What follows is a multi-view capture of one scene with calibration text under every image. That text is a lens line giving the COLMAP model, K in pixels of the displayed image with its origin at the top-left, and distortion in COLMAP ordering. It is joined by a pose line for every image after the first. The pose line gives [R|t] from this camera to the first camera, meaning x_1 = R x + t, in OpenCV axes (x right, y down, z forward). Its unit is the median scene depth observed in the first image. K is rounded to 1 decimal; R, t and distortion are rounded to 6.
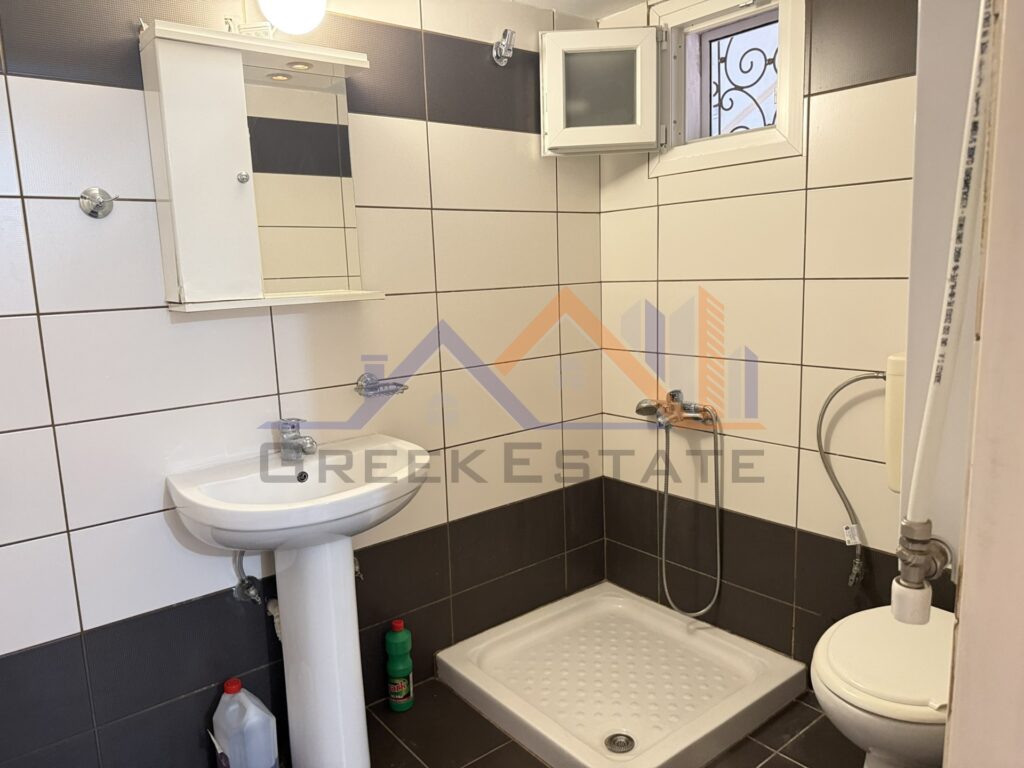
lens RADIAL K [[723.3, 0, 508.1], [0, 723.3, 384.2], [0, 0, 1]] dist [0.033439, -0.048032]
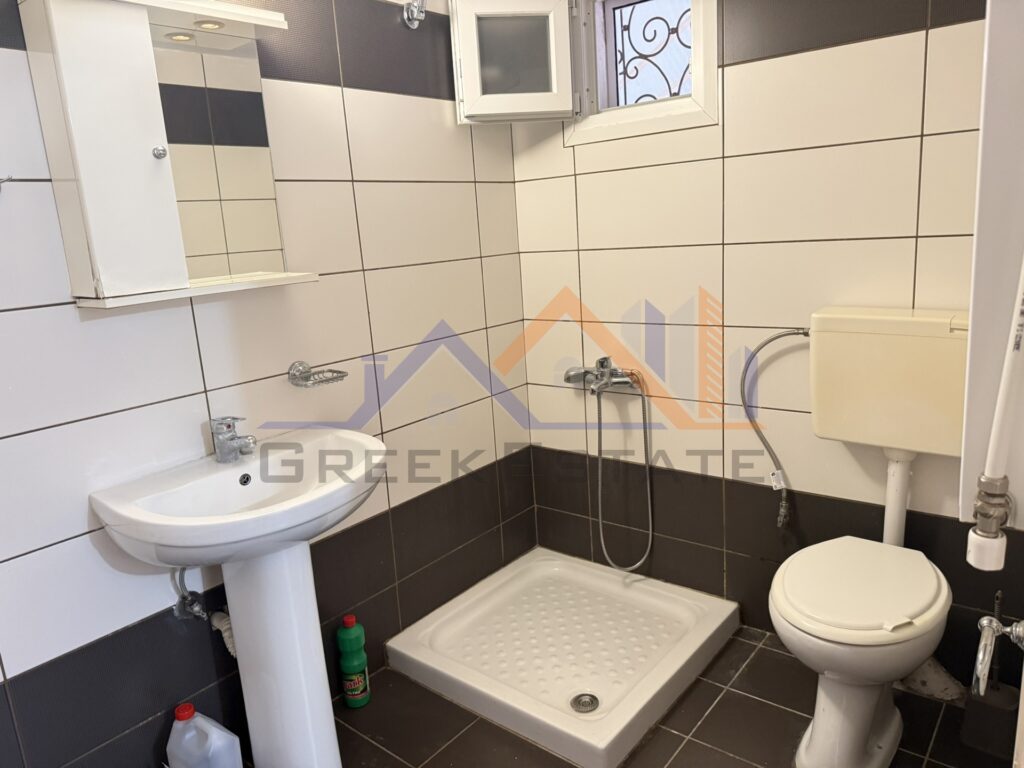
lens RADIAL K [[723.3, 0, 514.1], [0, 723.3, 381.4], [0, 0, 1]] dist [0.033439, -0.048032]
pose [[0.976490, -0.073406, 0.202678, -0.115441], [0.064528, 0.996659, 0.050080, -0.018290], [-0.205677, -0.035824, 0.977964, 0.027067]]
